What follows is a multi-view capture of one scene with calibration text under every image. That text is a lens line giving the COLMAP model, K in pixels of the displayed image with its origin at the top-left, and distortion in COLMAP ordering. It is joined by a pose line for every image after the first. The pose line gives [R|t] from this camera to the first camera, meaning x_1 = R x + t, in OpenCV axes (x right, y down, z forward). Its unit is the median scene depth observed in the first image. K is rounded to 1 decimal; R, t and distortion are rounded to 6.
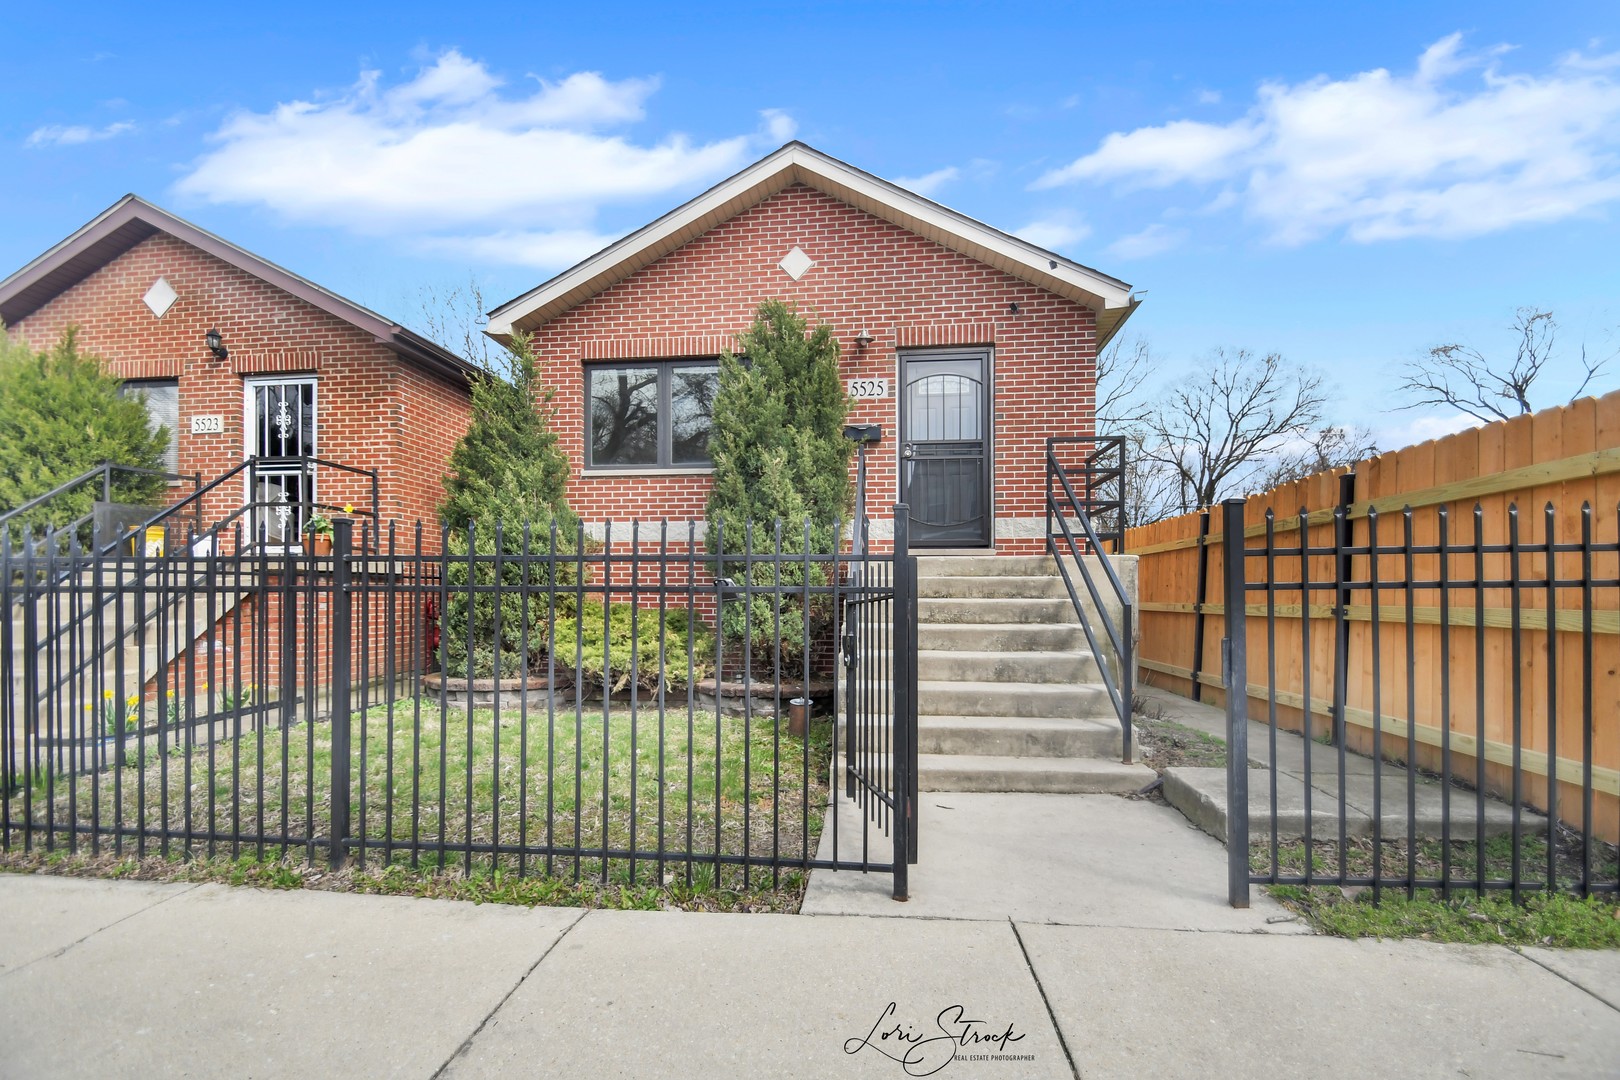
lens RADIAL K [[696.2, 0, 810.6], [0, 696.2, 590.3], [0, 0, 1]] dist [0.003591, -0.011716]
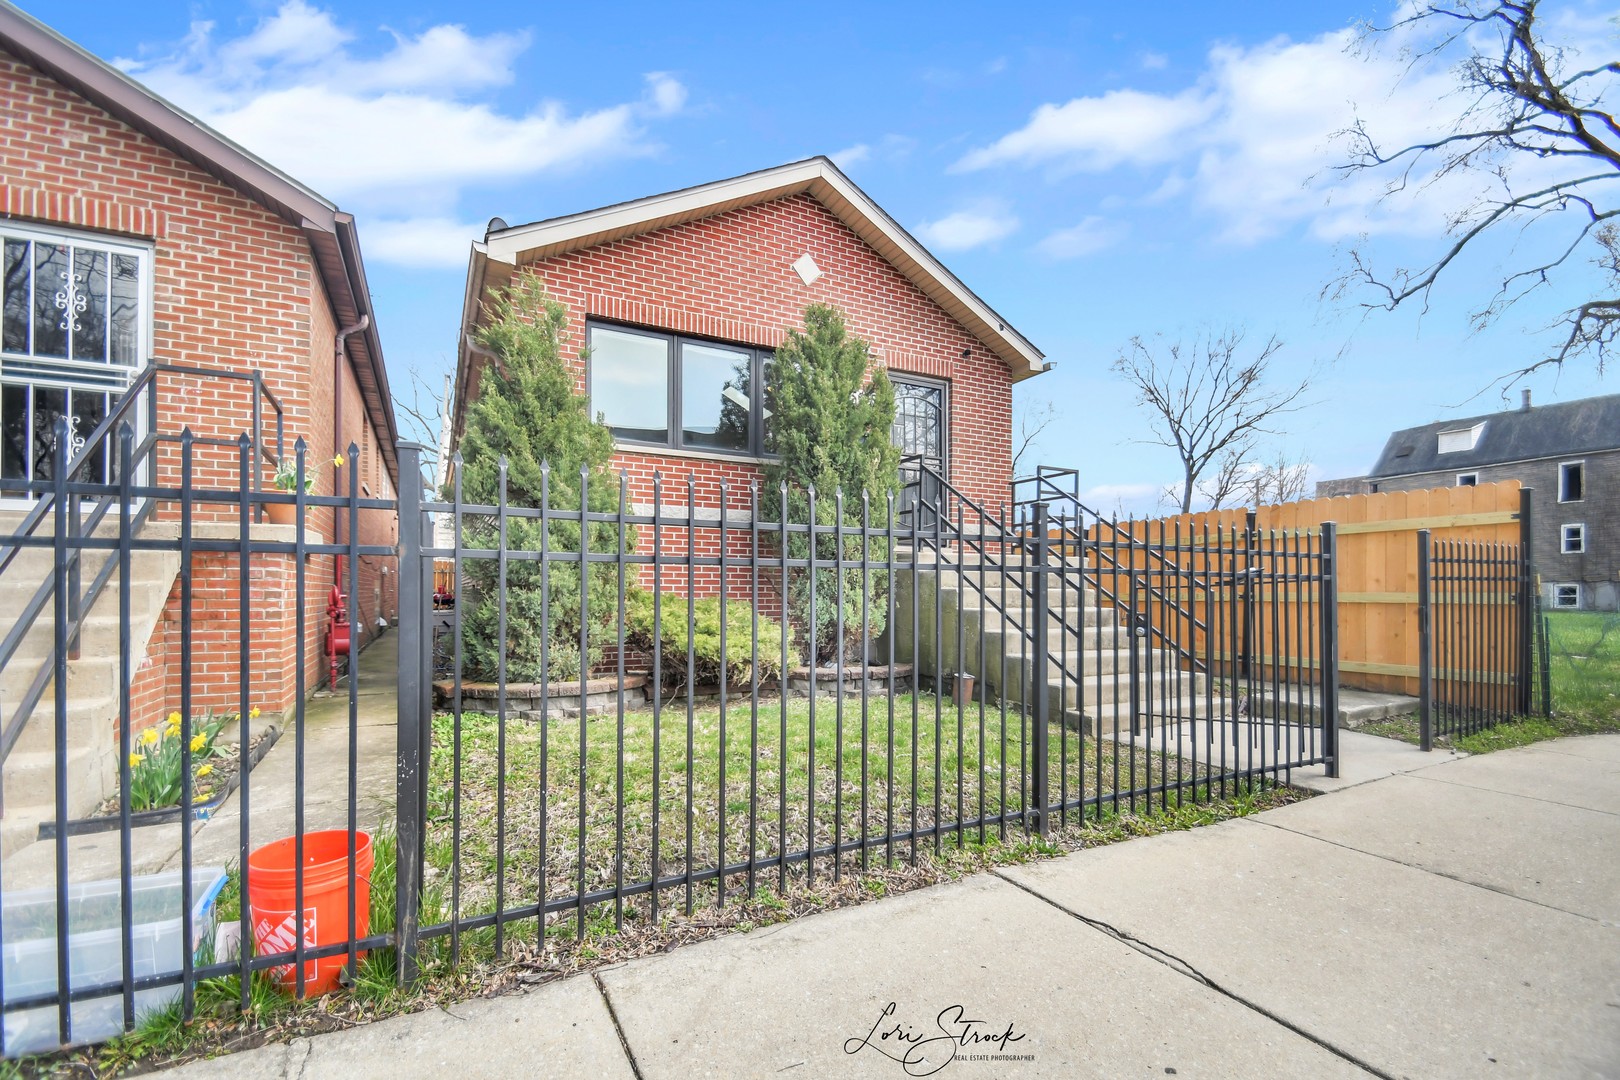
lens RADIAL K [[696.2, 0, 810.6], [0, 696.2, 590.3], [0, 0, 1]] dist [0.003591, -0.011716]
pose [[0.832070, 0.003123, 0.554661, -0.602445], [-0.007187, 0.999961, 0.005152, 0.009279], [-0.554623, -0.008274, 0.832060, 0.120458]]
